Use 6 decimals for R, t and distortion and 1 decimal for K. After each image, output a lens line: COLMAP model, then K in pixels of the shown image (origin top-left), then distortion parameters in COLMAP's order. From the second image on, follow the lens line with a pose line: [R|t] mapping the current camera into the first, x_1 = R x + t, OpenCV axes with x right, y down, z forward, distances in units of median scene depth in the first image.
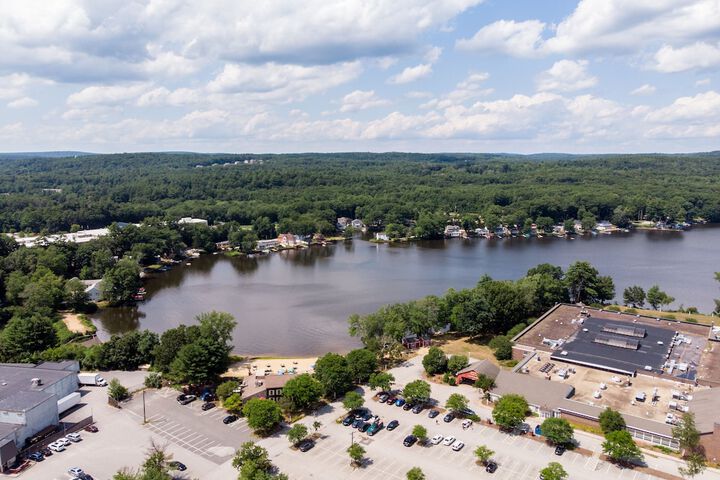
lens RADIAL K [[548.4, 0, 360.0], [0, 548.4, 240.0], [0, 0, 1]] dist [-0.011388, 0.005045]
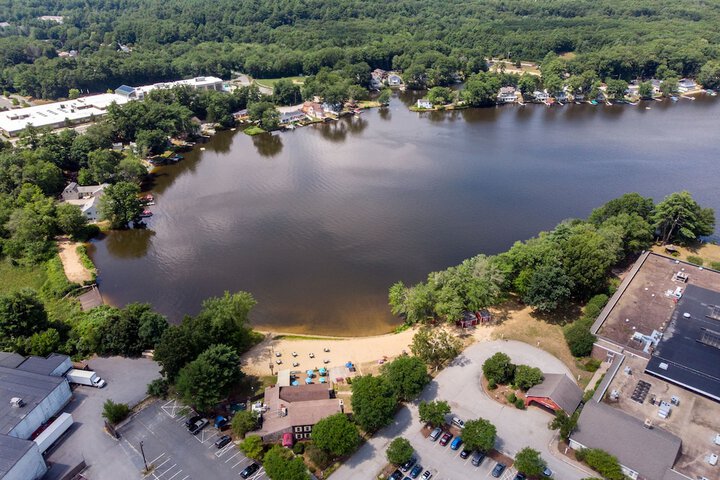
lens RADIAL K [[548.4, 0, 360.0], [0, 548.4, 240.0], [0, 0, 1]] dist [-0.011388, 0.005045]
pose [[0.998494, 0.025499, -0.048575, -0.013950], [-0.008107, 0.944278, 0.329048, -0.094780], [0.054258, -0.328159, 0.943063, 0.122230]]
